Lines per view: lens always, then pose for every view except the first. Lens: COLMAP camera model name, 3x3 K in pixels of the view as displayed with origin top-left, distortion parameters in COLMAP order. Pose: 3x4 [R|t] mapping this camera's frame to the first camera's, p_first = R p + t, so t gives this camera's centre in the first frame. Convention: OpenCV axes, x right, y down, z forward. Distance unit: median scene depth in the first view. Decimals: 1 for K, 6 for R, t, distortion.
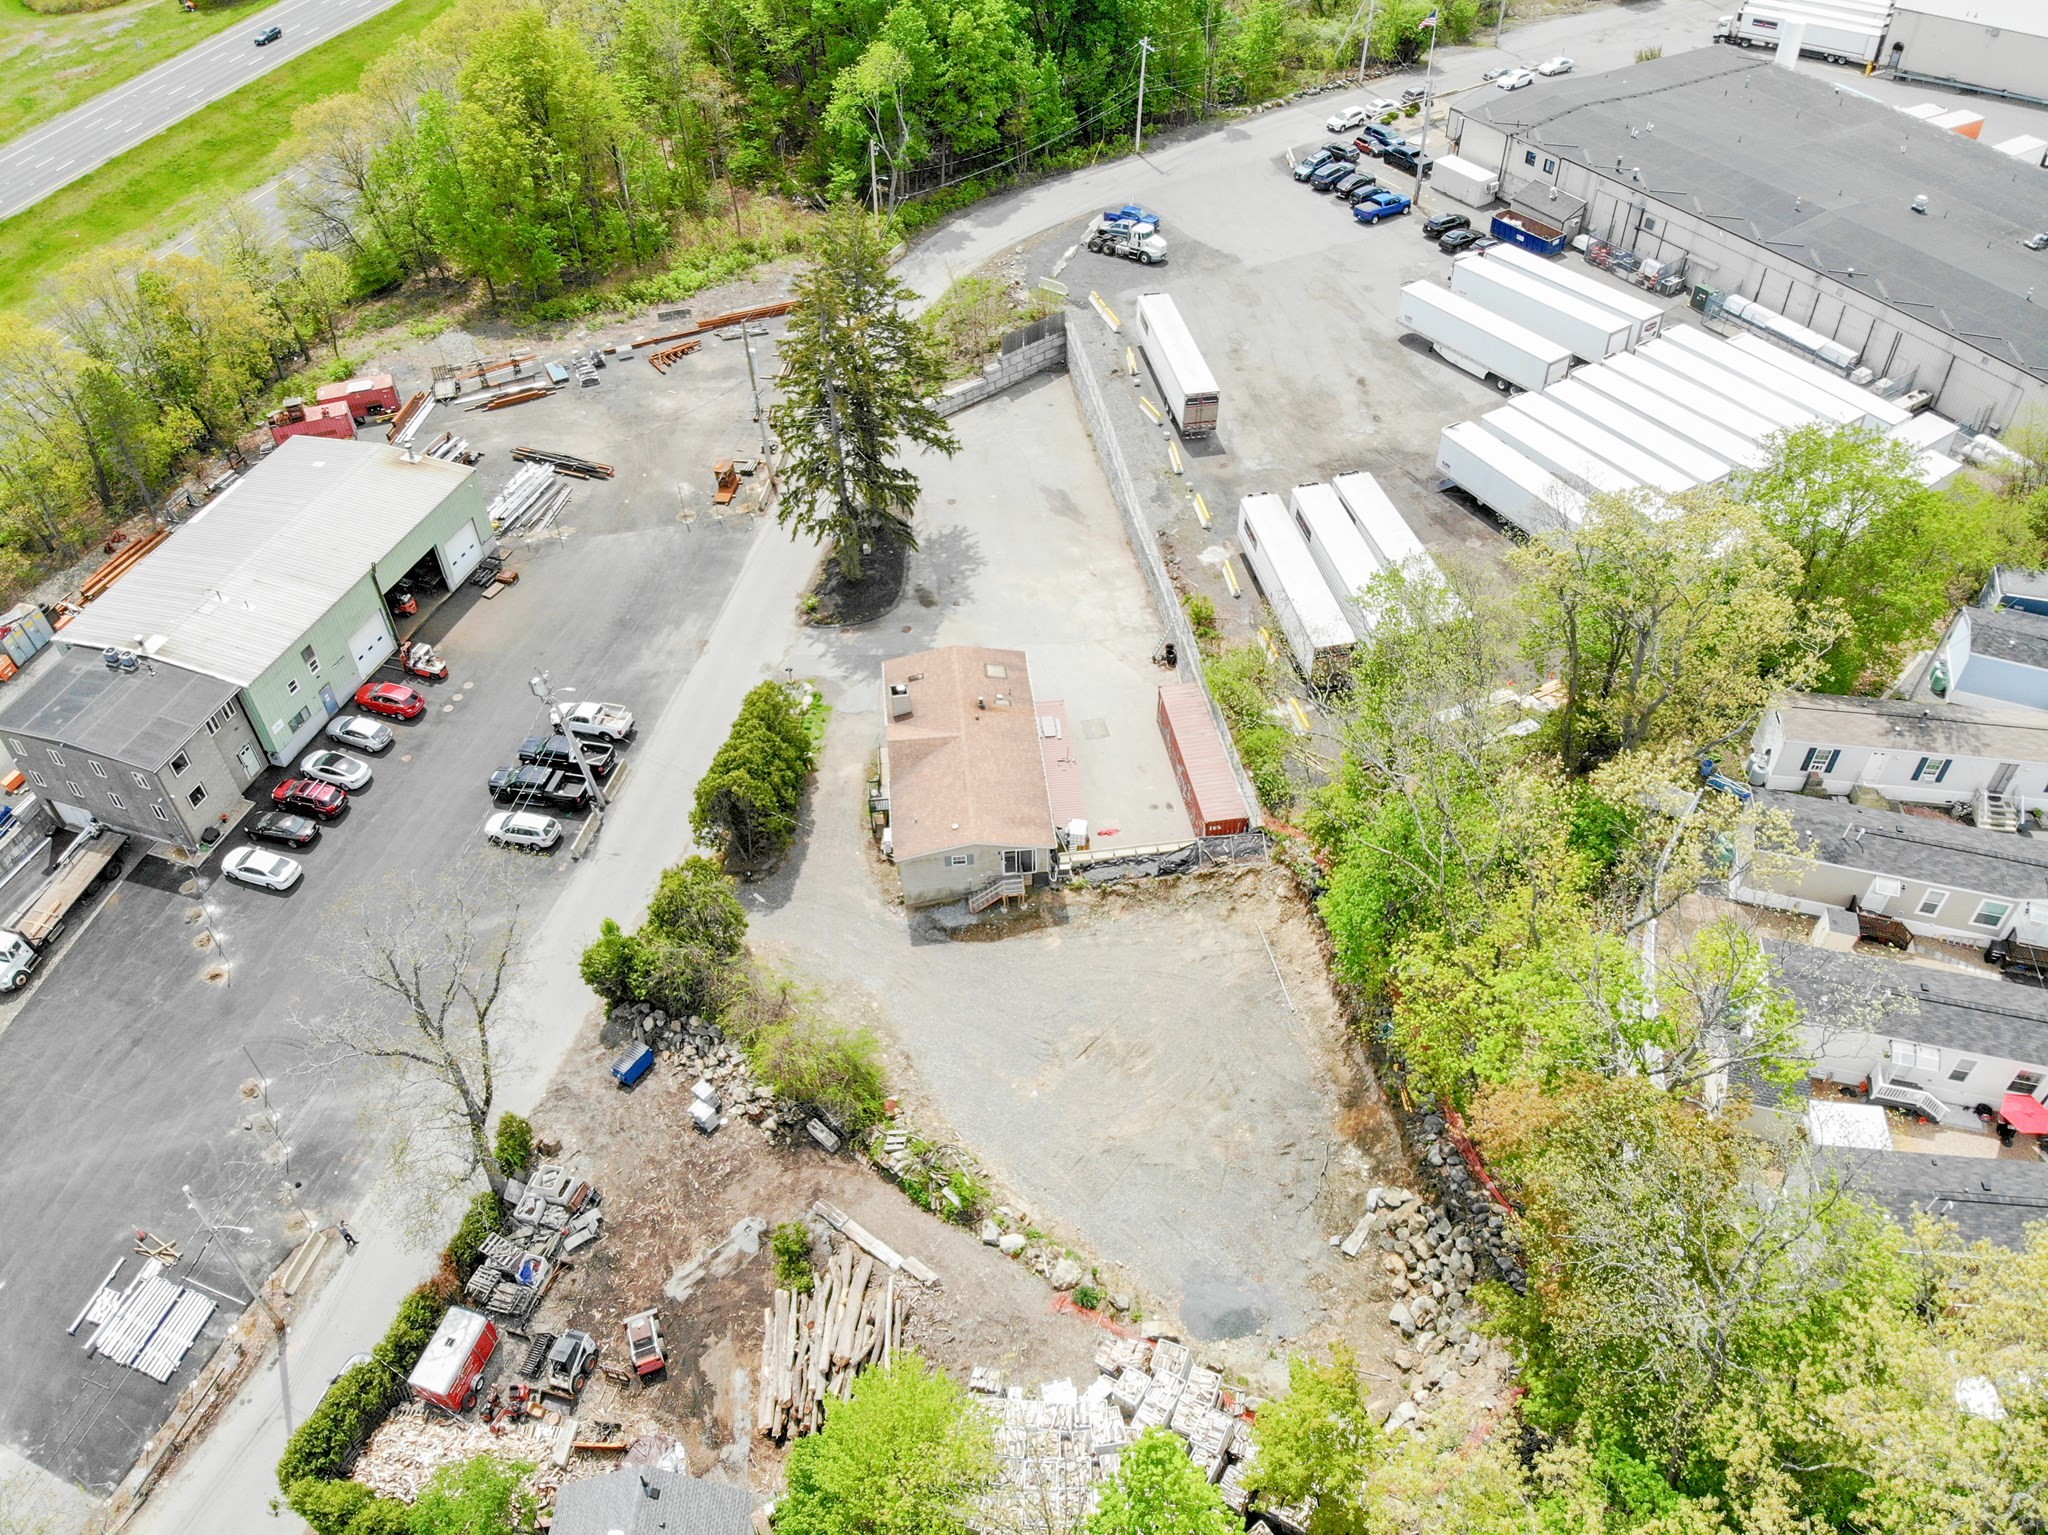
lens RADIAL K [[1497.2, 0, 1033.9], [0, 1497.2, 770.3], [0, 0, 1]] dist [0.118046, -0.326648]
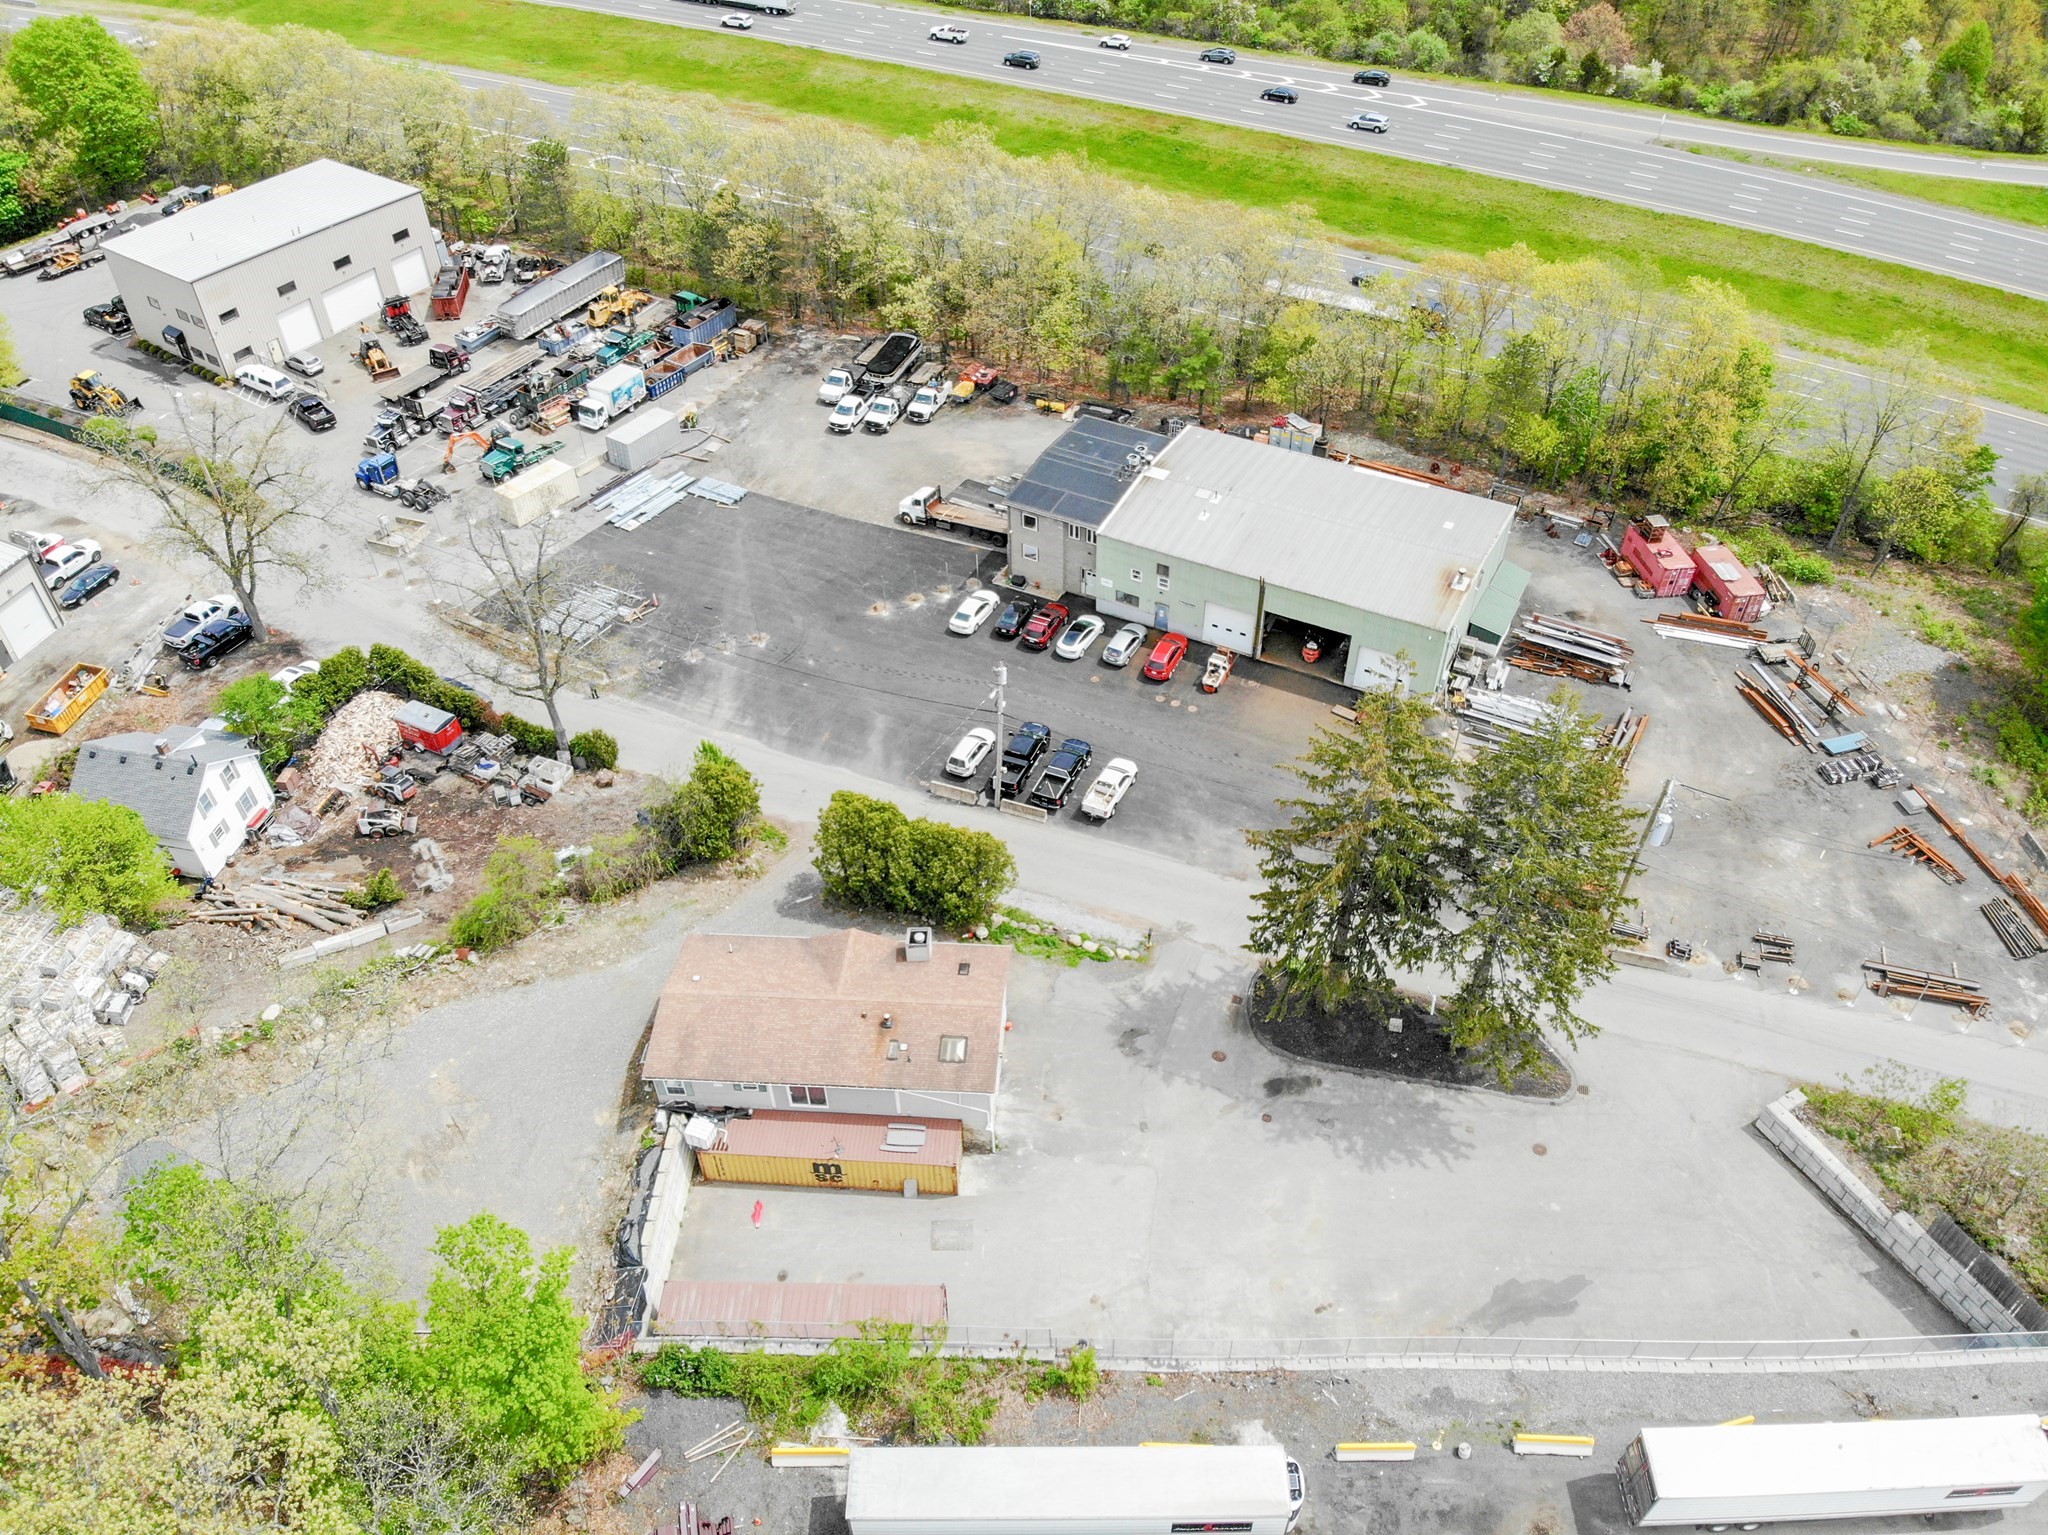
lens RADIAL K [[1500.3, 0, 1030.0], [0, 1500.3, 754.0], [0, 0, 1]] dist [0.078534, -0.223849]
pose [[-0.164251, 0.682603, -0.712092, 0.395795], [-0.676154, 0.447706, 0.585128, -0.589788], [0.718218, 0.577592, 0.388009, 0.594900]]
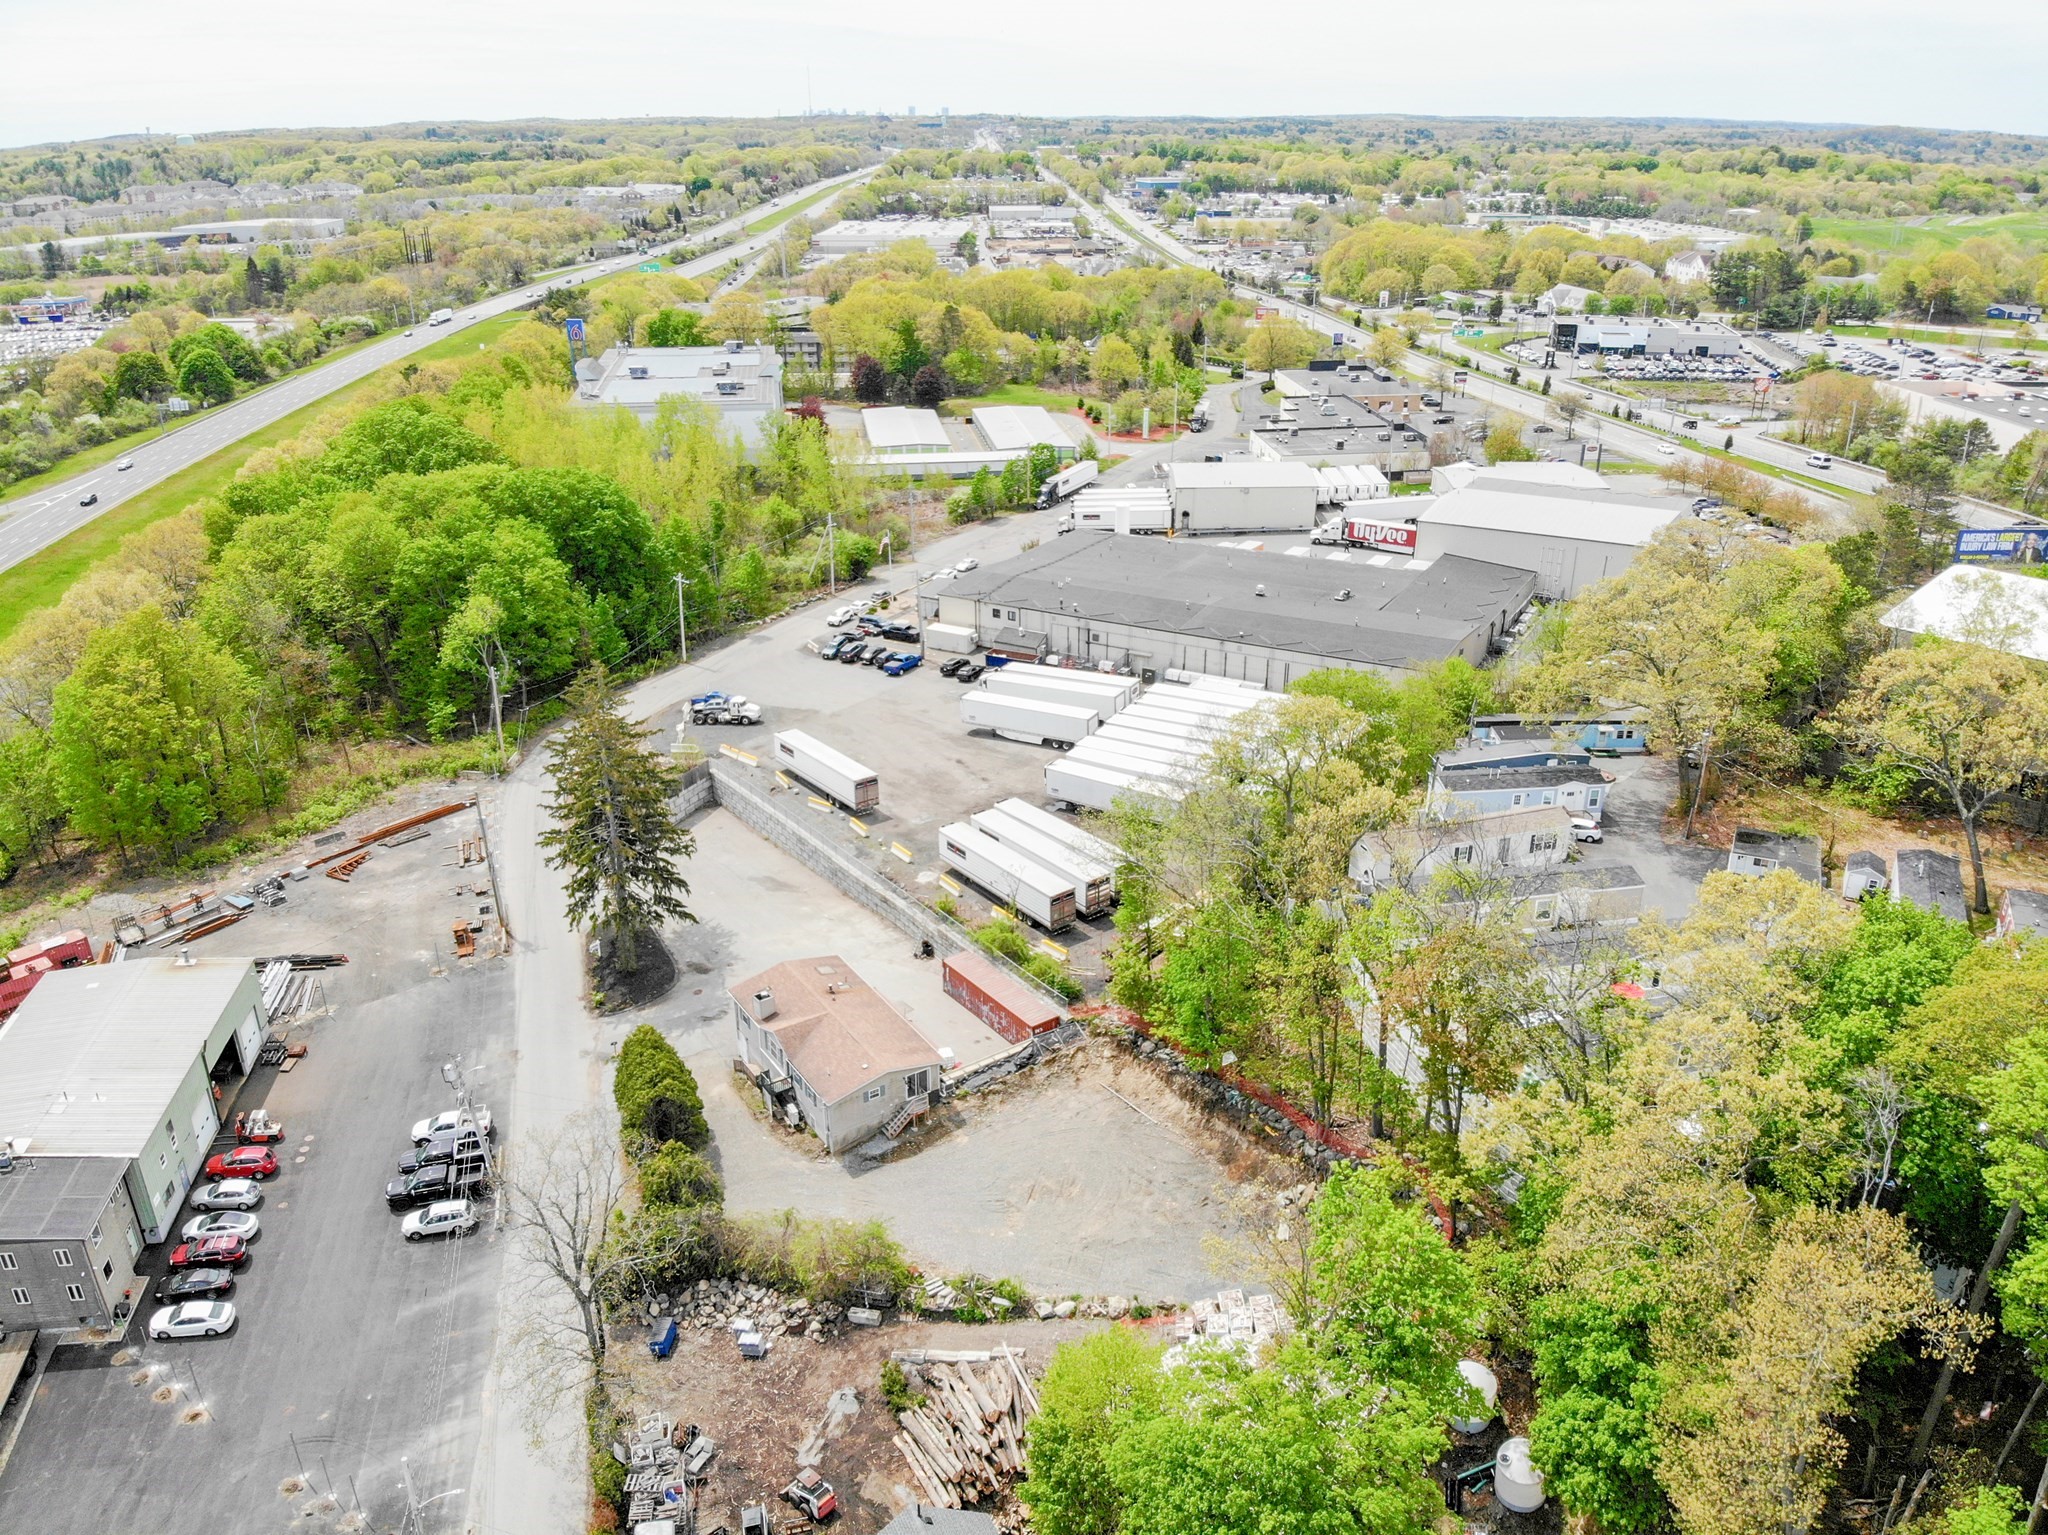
lens RADIAL K [[1500.3, 0, 1030.0], [0, 1500.3, 754.0], [0, 0, 1]] dist [0.078534, -0.223849]
pose [[0.892819, -0.169373, 0.417358, -0.340907], [0.310009, 0.903283, -0.296605, 0.180807], [-0.326756, 0.394199, 0.858975, -0.180995]]
